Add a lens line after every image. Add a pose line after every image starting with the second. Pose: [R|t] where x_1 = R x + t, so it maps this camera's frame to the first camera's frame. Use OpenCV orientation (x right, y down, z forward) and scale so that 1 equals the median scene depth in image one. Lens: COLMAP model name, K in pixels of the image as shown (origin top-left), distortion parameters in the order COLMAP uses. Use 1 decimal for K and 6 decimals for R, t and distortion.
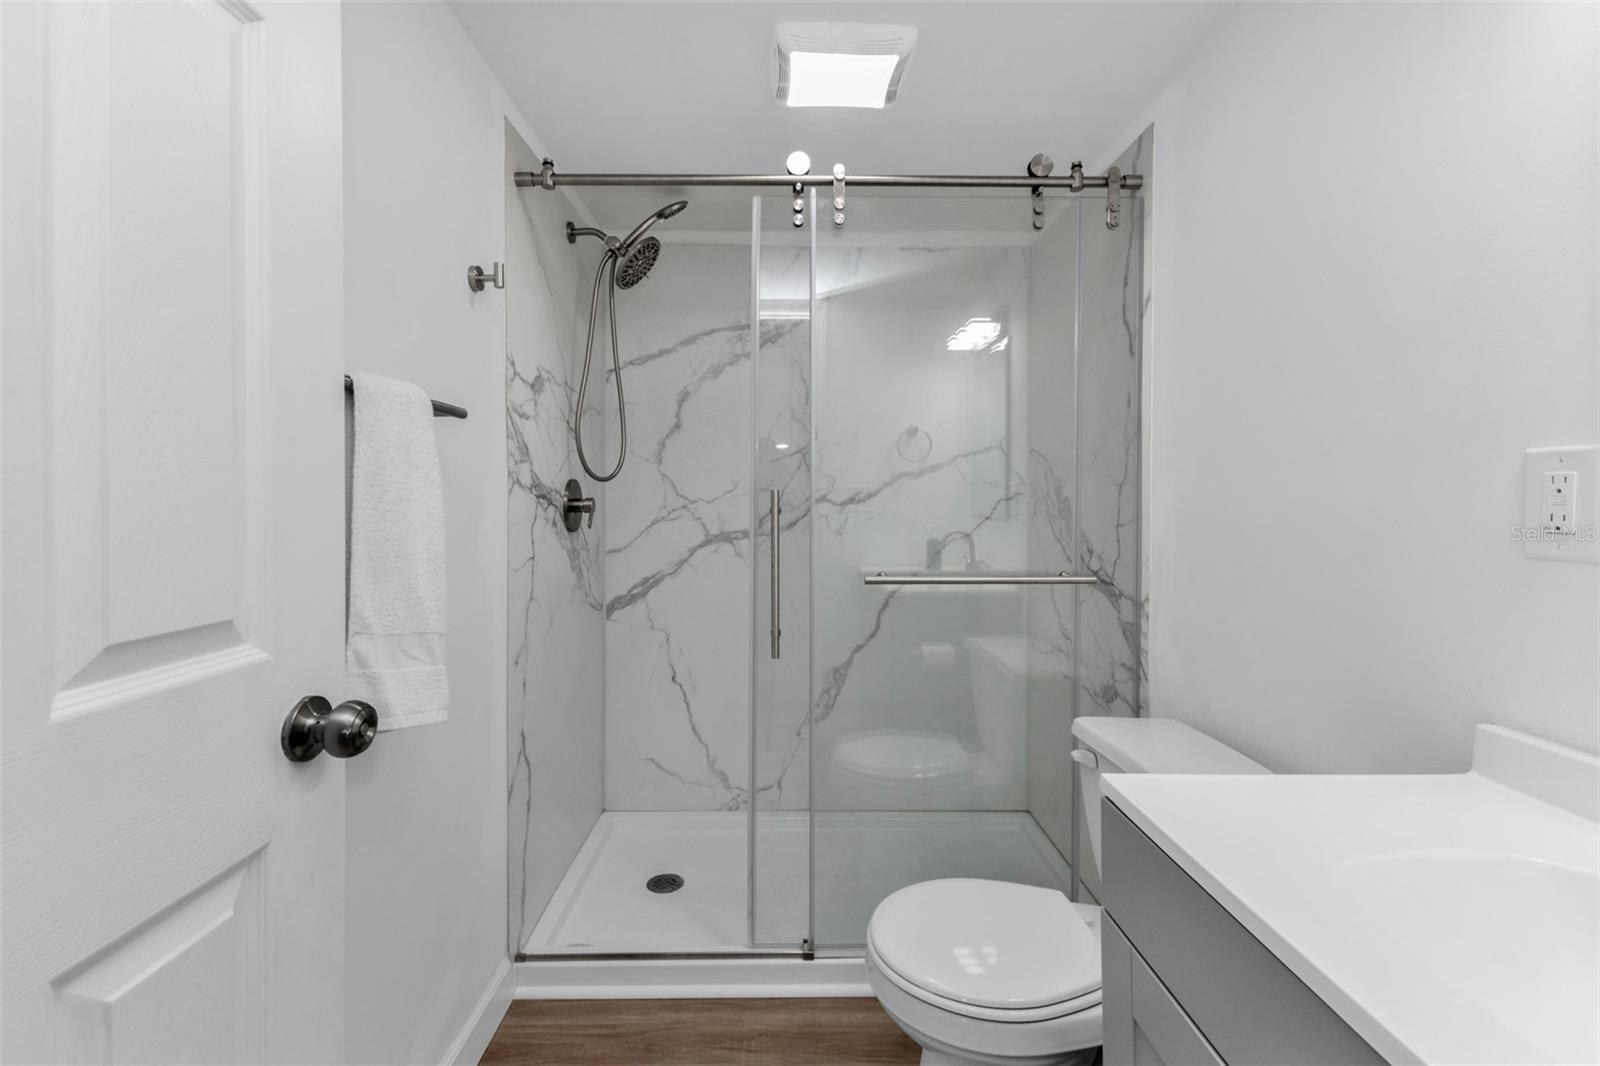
lens RADIAL K [[692.1, 0, 801.5], [0, 692.1, 522.3], [0, 0, 1]] dist [0.008119, -0.000033]
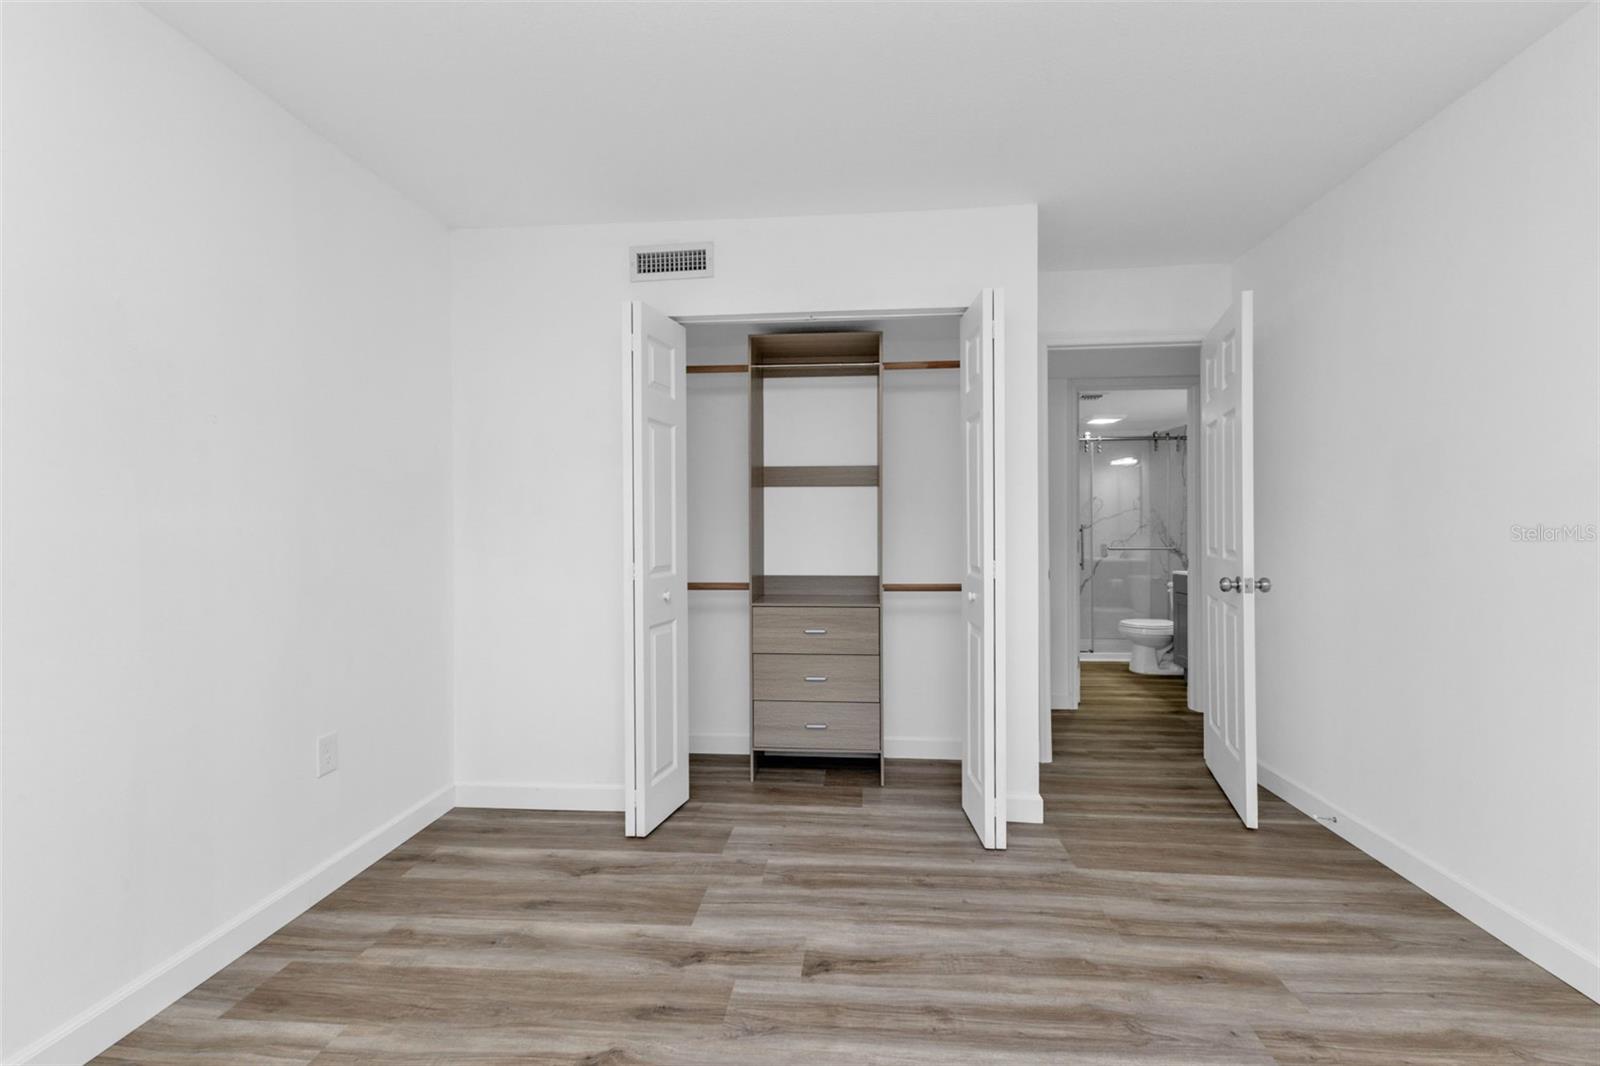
lens RADIAL K [[692.1, 0, 801.5], [0, 692.1, 522.3], [0, 0, 1]] dist [0.008119, -0.000033]
pose [[0.993424, 0.005944, -0.114338, -0.767698], [-0.010480, 0.999180, -0.039110, 0.073750], [0.114012, 0.040051, 0.992672, -1.979401]]
